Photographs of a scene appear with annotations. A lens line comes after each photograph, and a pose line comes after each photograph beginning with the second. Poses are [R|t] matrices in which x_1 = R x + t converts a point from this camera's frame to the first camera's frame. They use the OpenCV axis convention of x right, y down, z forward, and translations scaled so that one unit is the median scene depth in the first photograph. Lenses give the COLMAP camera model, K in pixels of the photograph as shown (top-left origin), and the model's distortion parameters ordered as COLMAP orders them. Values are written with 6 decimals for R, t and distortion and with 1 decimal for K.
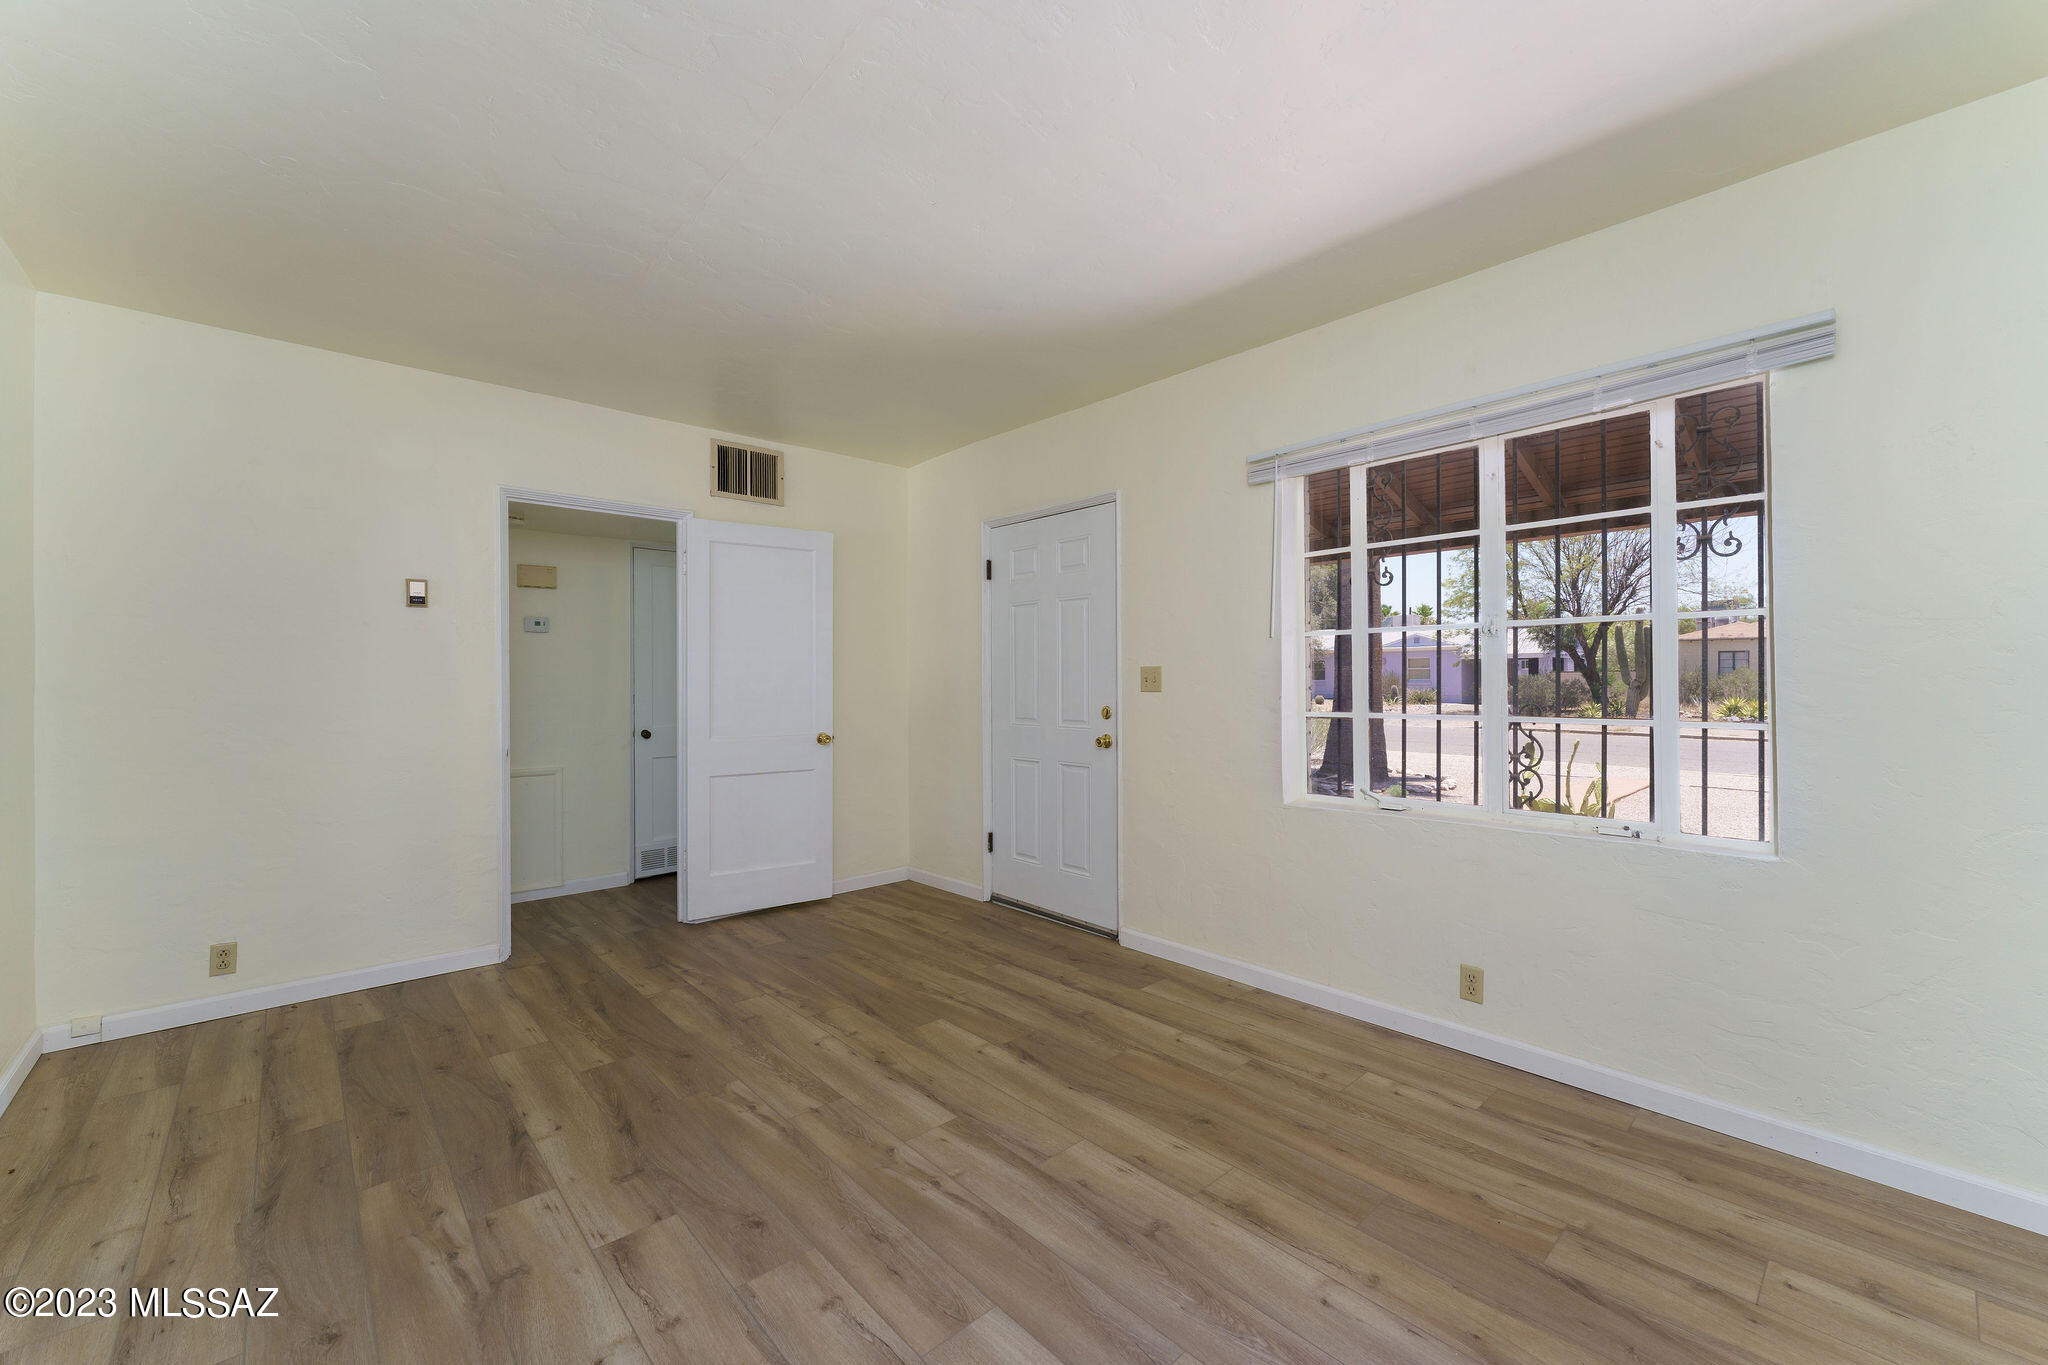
lens RADIAL K [[833.3, 0, 1024.0], [0, 833.3, 683.7], [0, 0, 1]] dist [-0.023776, 0.002687]
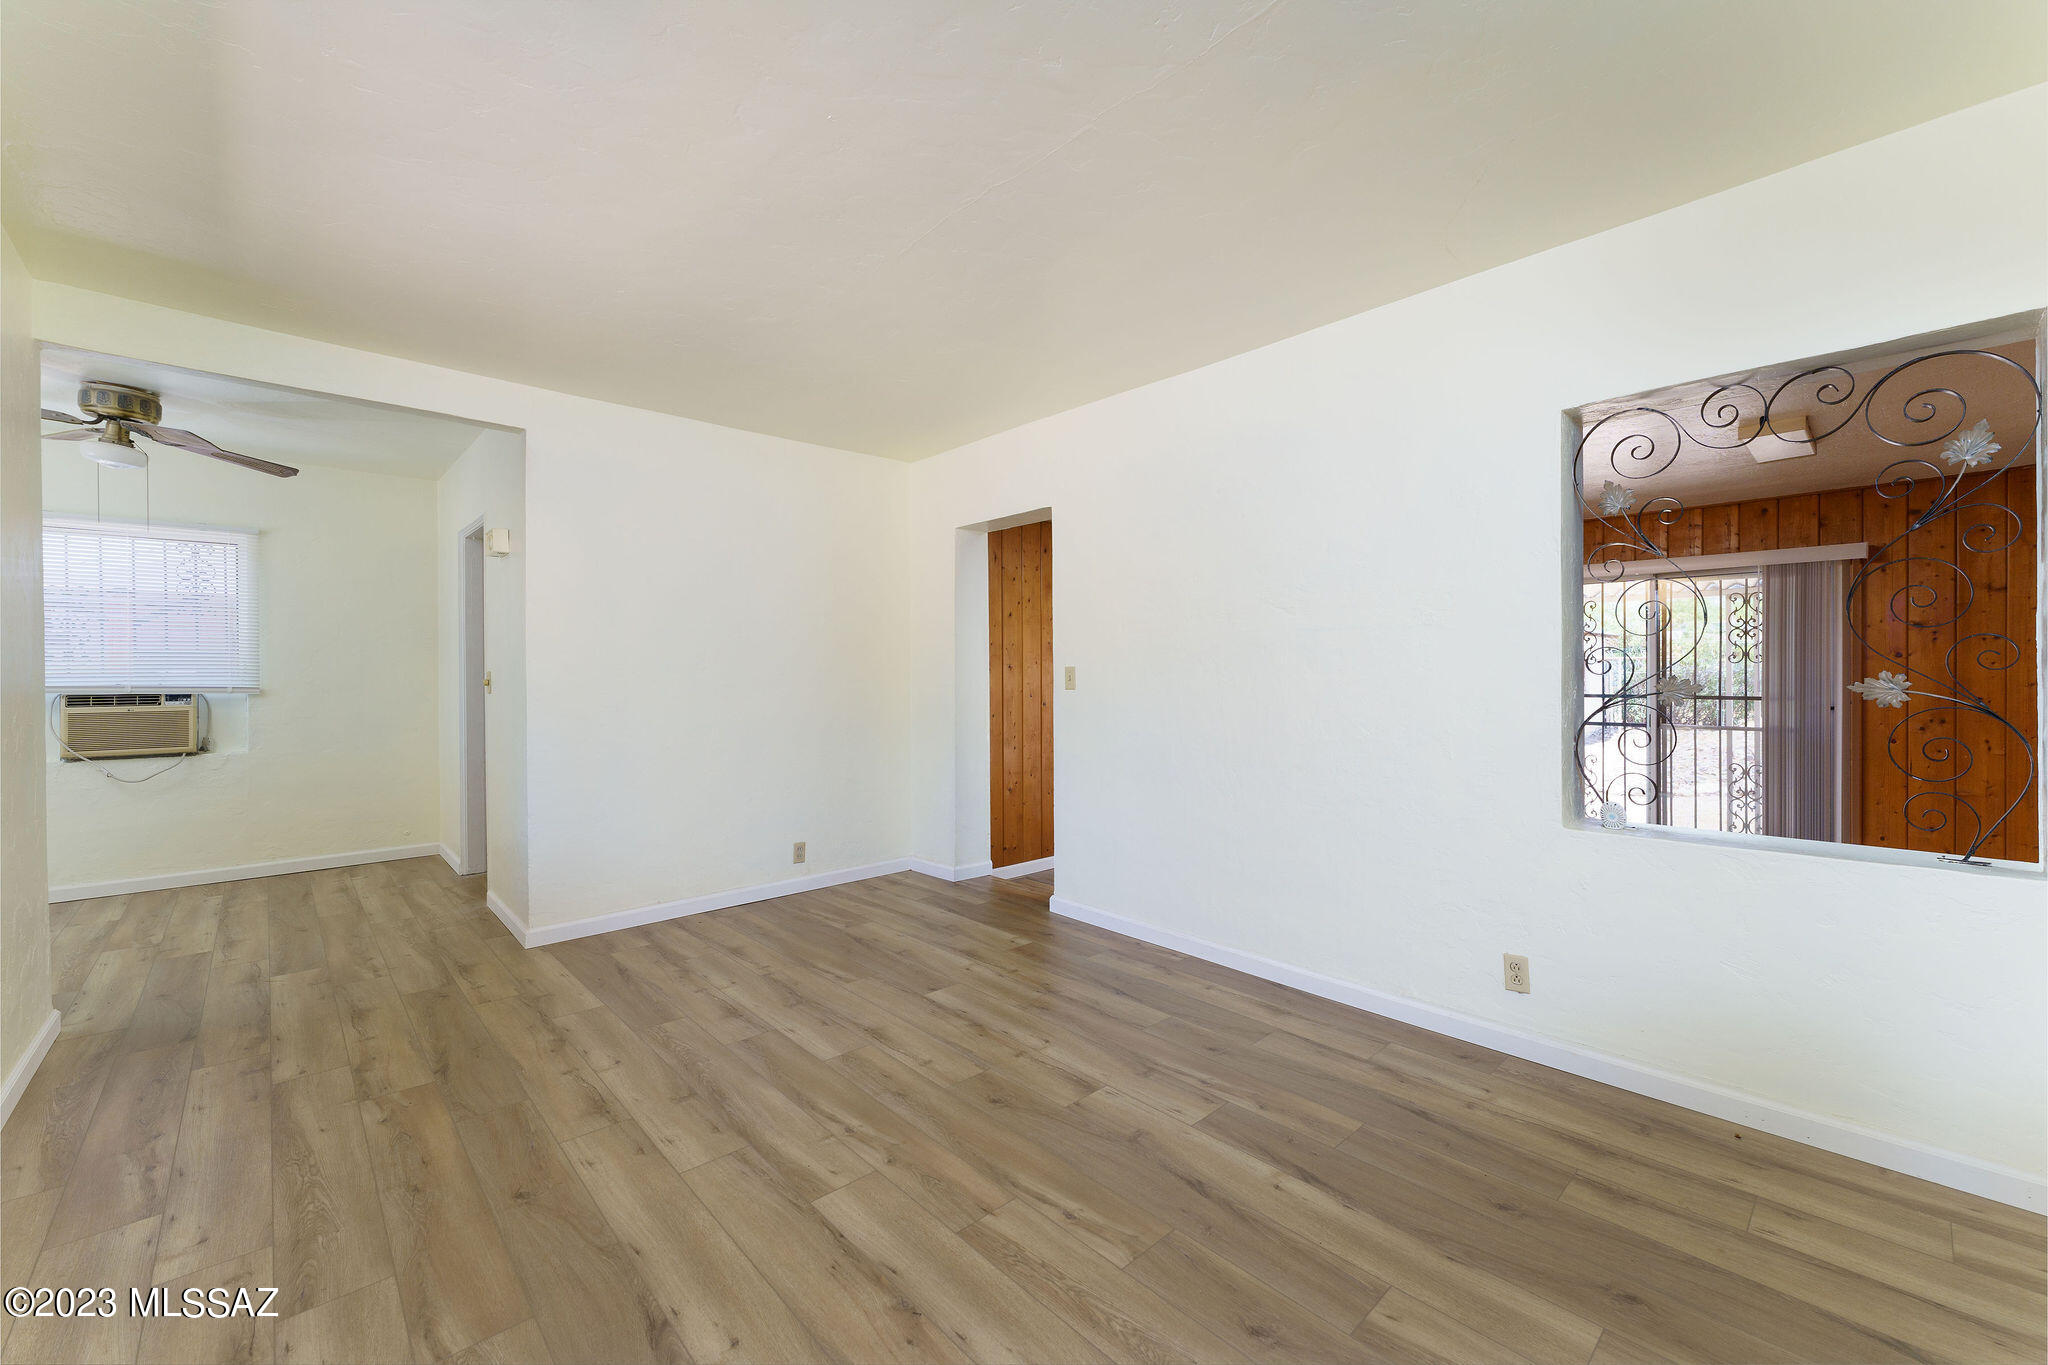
lens RADIAL K [[833.3, 0, 1023.9], [0, 833.3, 672.3], [0, 0, 1]] dist [-0.023776, 0.002687]
pose [[-0.999903, 0.005392, -0.012846, -0.312073], [0.005316, 0.999968, 0.005967, -0.009124], [0.012877, 0.005898, -0.999900, 1.993430]]
